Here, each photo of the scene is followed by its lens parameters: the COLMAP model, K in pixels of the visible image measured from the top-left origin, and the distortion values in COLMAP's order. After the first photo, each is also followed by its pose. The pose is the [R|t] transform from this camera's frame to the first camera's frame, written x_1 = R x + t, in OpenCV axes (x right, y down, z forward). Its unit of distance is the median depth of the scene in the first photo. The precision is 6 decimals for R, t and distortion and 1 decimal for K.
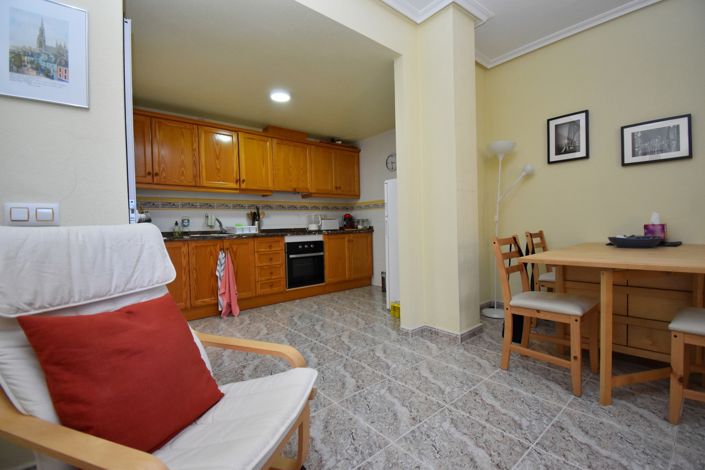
lens RADIAL K [[321.6, 0, 349.9], [0, 321.6, 224.8], [0, 0, 1]] dist [0.064510, -0.043469]
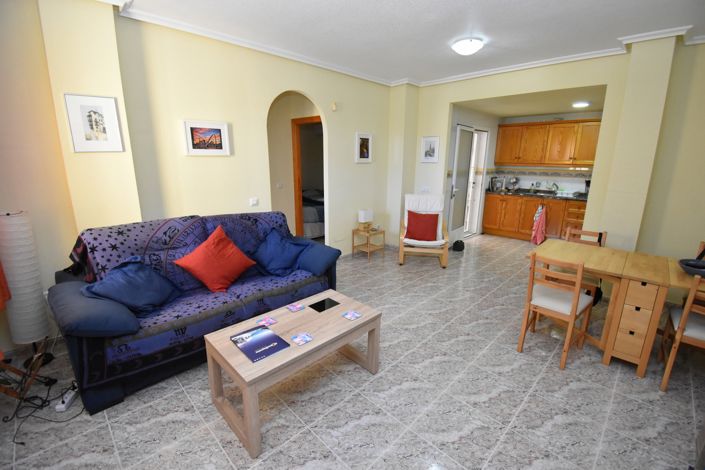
lens RADIAL K [[303.6, 0, 352.5], [0, 303.6, 235.0], [0, 0, 1]] dist [0.000209, -0.016106]
pose [[0.092161, 0.270271, -0.958363, 0.862181], [-0.007068, 0.962612, 0.270790, -0.153114], [0.995719, -0.018183, 0.090626, -0.082633]]
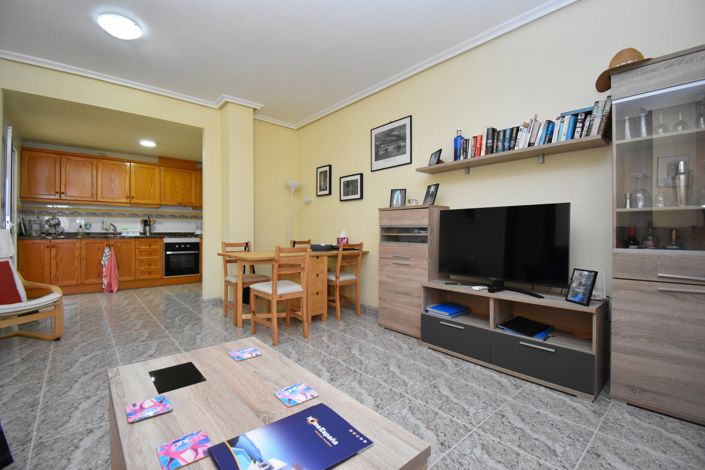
lens RADIAL K [[309.5, 0, 352.5], [0, 309.5, 235.0], [0, 0, 1]] dist [-0.001763, -0.016544]
pose [[0.998777, 0.033278, 0.036554, 0.529657], [-0.033774, 0.999344, 0.013049, -0.021589], [-0.036095, -0.014268, 0.999246, -0.328646]]
